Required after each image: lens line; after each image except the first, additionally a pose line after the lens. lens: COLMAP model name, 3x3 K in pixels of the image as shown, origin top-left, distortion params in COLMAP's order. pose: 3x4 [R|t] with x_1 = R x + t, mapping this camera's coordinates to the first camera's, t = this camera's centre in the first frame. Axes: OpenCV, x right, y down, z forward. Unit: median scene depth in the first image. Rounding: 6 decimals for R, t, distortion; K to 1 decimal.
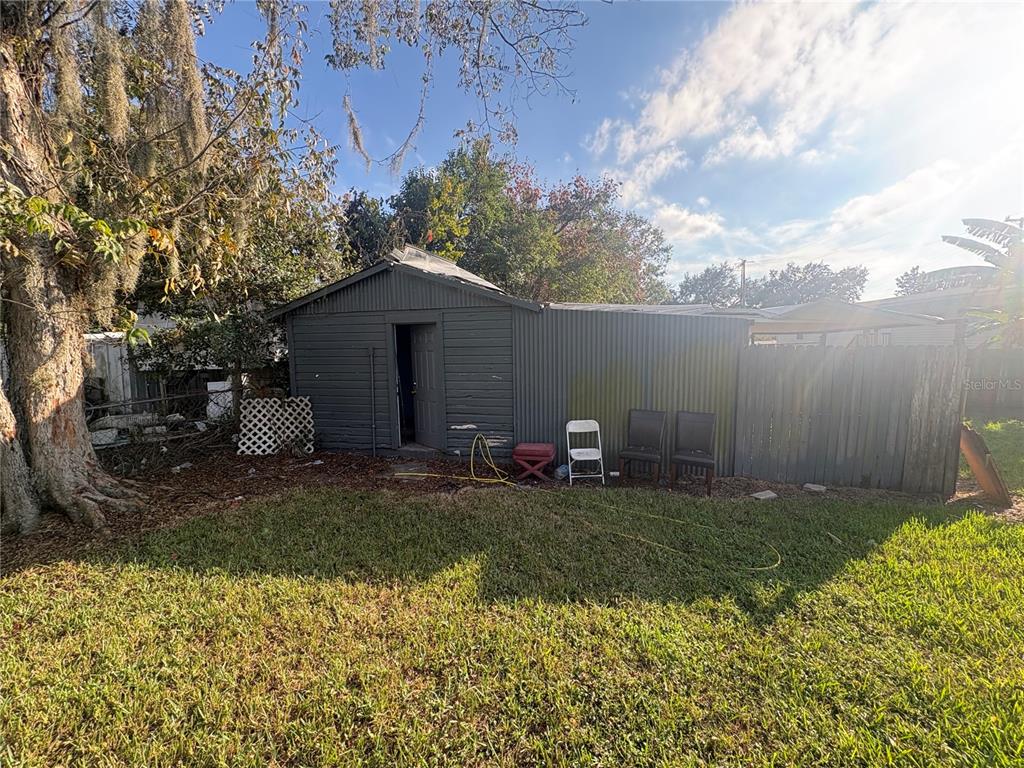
lens RADIAL K [[408.7, 0, 510.4], [0, 408.7, 380.7], [0, 0, 1]] dist [0.001854, 0.000491]
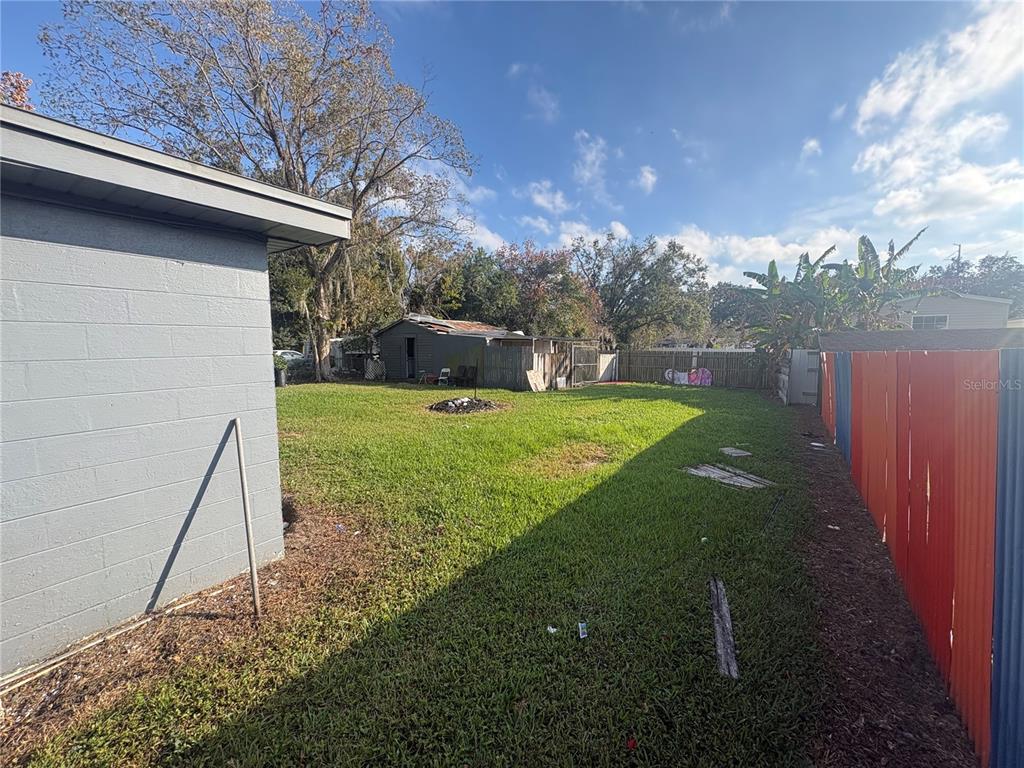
lens RADIAL K [[408.7, 0, 514.0], [0, 408.7, 387.0], [0, 0, 1]] dist [0.001854, 0.000491]
pose [[0.927657, 0.051595, -0.369852, 1.719524], [-0.049194, 0.998662, 0.015928, 0.150925], [0.370179, 0.003419, 0.928954, -1.654260]]
